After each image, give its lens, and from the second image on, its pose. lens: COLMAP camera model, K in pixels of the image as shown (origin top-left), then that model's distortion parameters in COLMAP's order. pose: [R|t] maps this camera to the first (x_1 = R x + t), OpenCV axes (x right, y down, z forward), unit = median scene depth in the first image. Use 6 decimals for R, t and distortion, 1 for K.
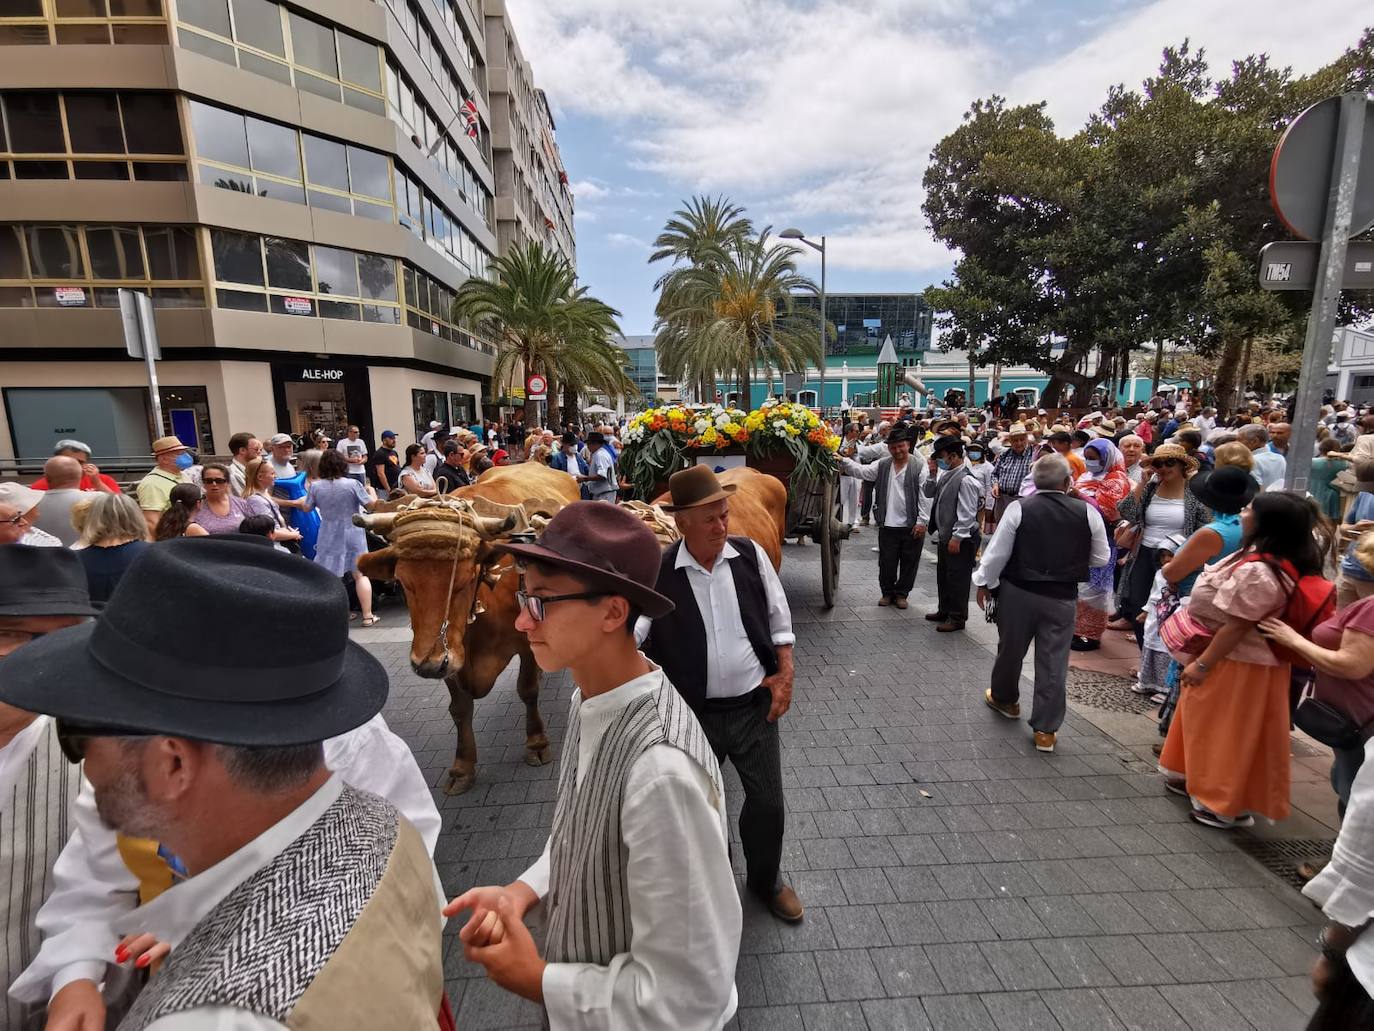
lens RADIAL K [[643.3, 0, 680.1], [0, 643.3, 514.9], [0, 0, 1]] dist [-0.007396, 0.009936]
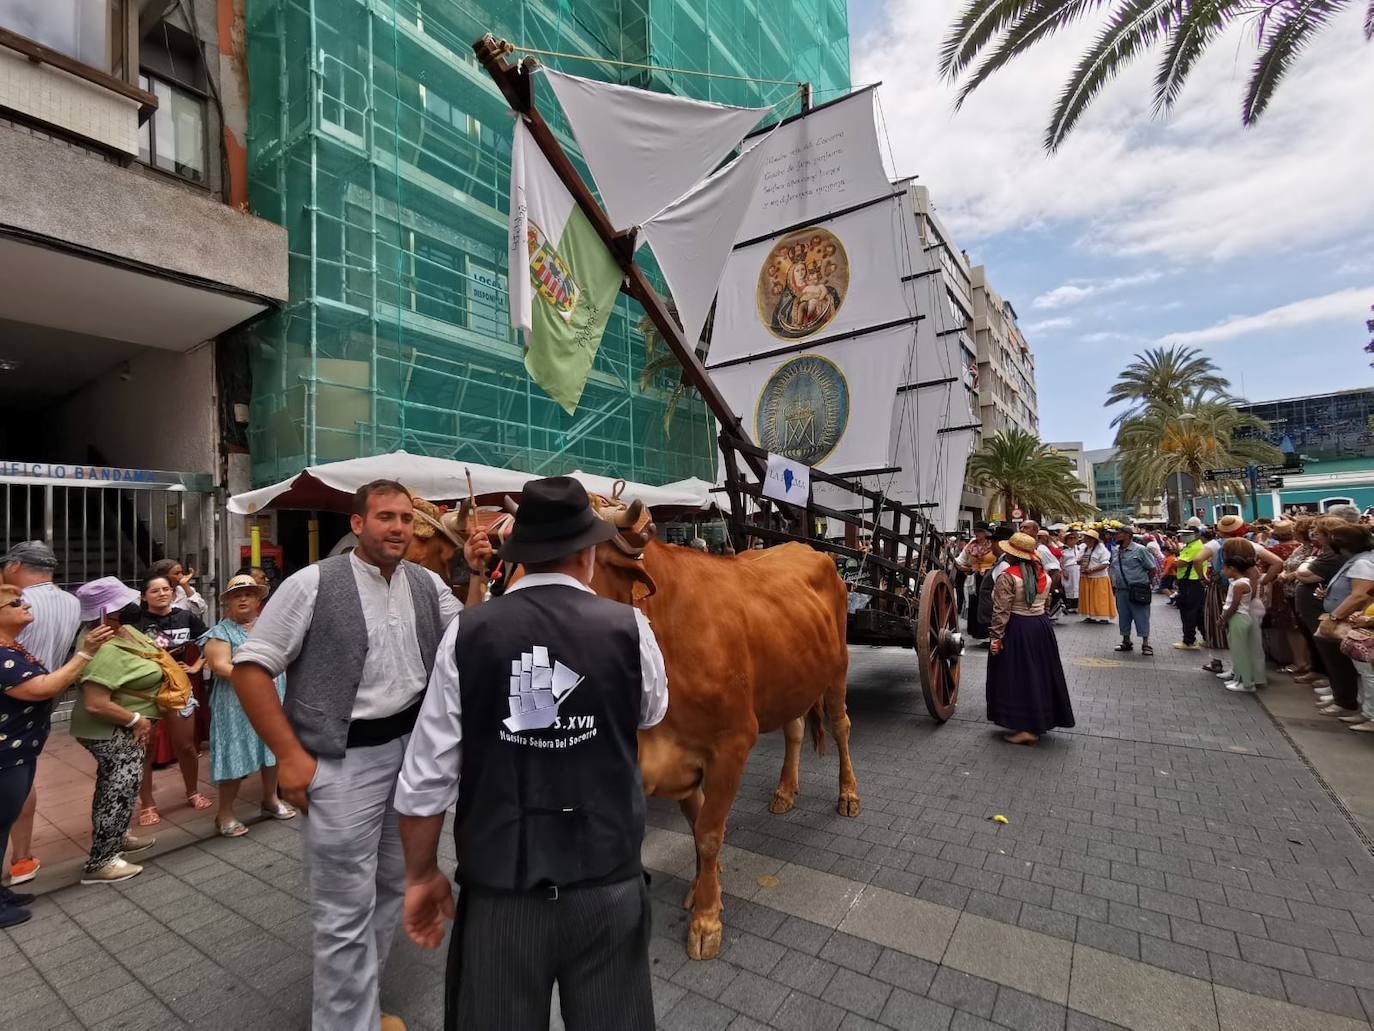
lens RADIAL K [[643.3, 0, 694.9], [0, 643.3, 513.9], [0, 0, 1]] dist [-0.007396, 0.009936]
pose [[0.796691, -0.051766, -0.602165, 0.105868], [-0.066594, 0.982740, -0.172590, 0.129189], [0.600706, 0.177602, 0.779493, -0.718604]]
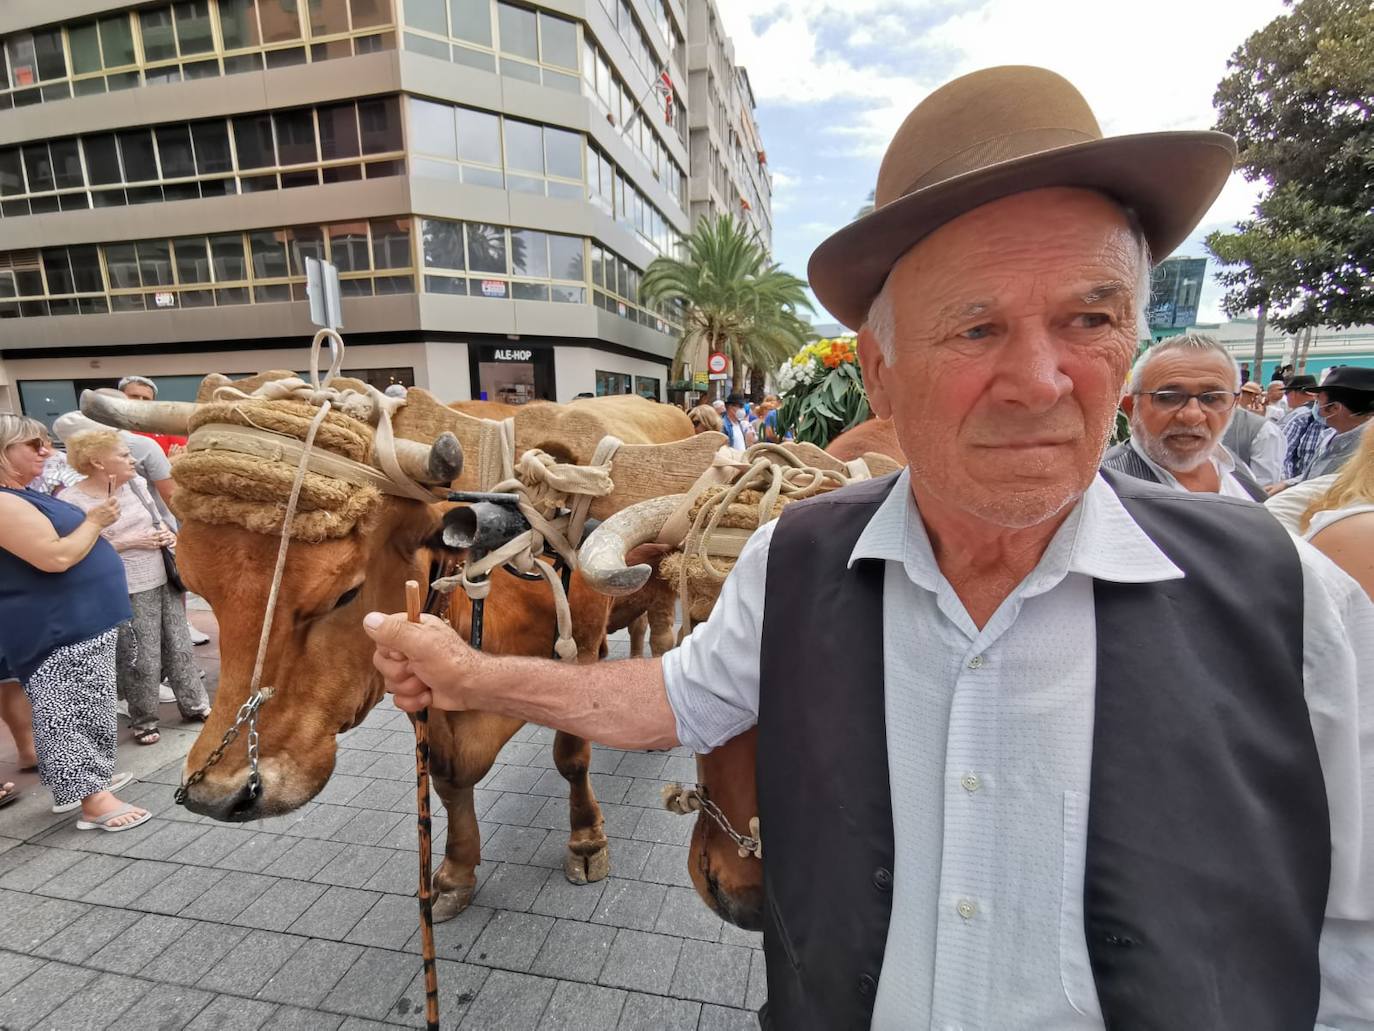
lens RADIAL K [[643.3, 0, 683.6], [0, 643.3, 515.2], [0, 0, 1]] dist [-0.007396, 0.009936]
pose [[0.959130, 0.046898, -0.279052, 0.001633], [-0.043571, 0.998886, 0.018117, 0.004537], [0.279591, -0.005218, 0.960105, 0.070051]]
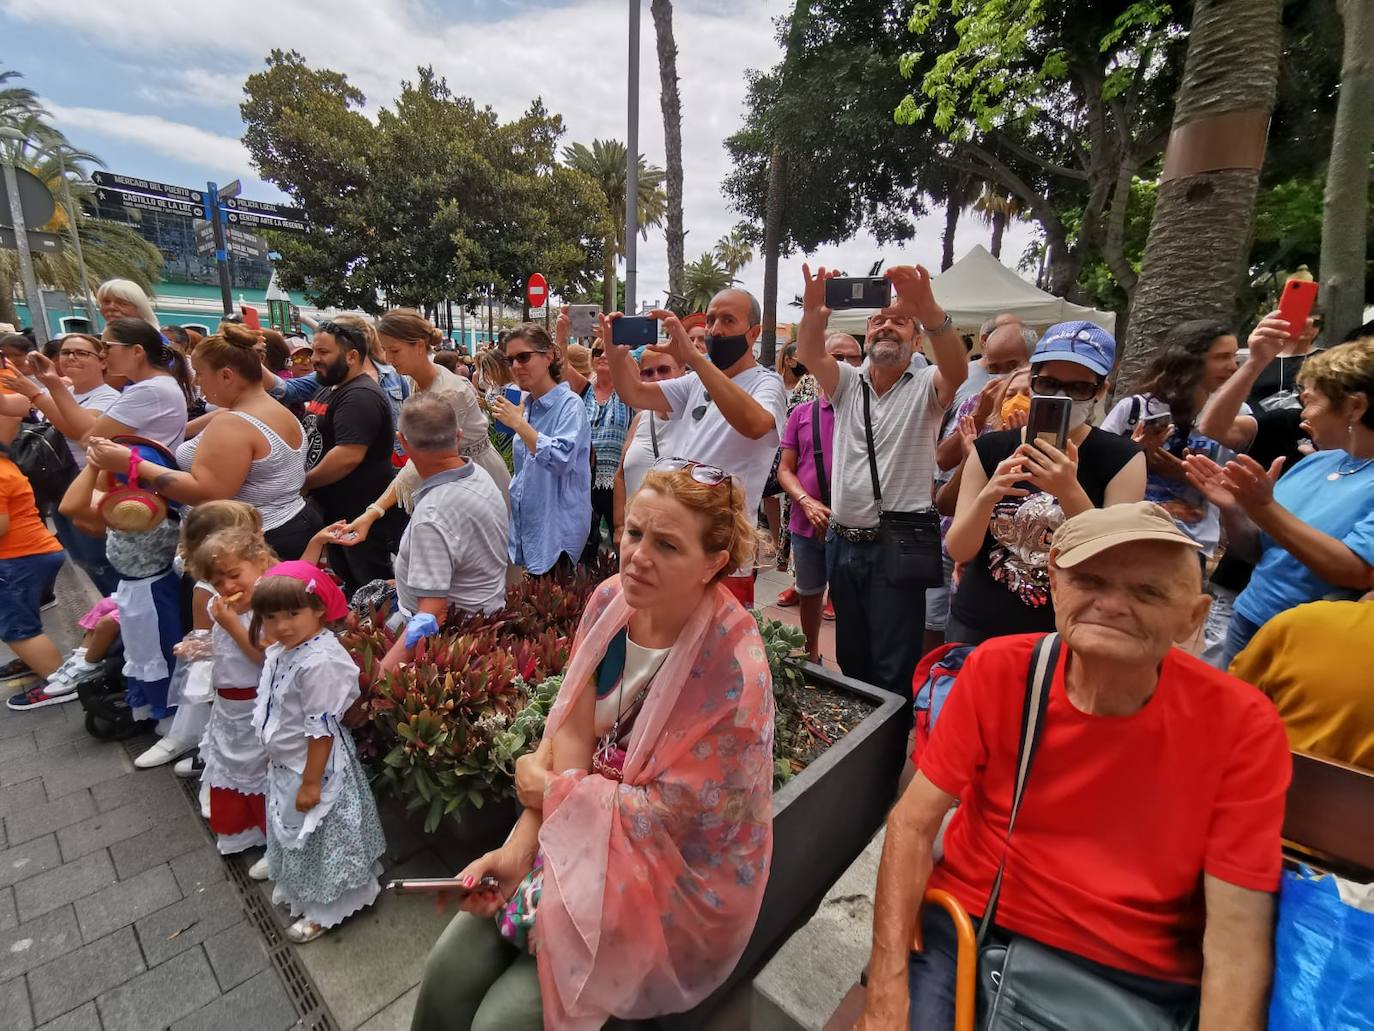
lens RADIAL K [[643.3, 0, 687.3], [0, 643.3, 515.2], [0, 0, 1]] dist [-0.007396, 0.009936]
pose [[0.706405, -0.126318, 0.696445, 0.110245], [0.073833, 0.991729, 0.104986, 0.058592], [-0.703946, -0.022742, 0.709889, -0.265401]]
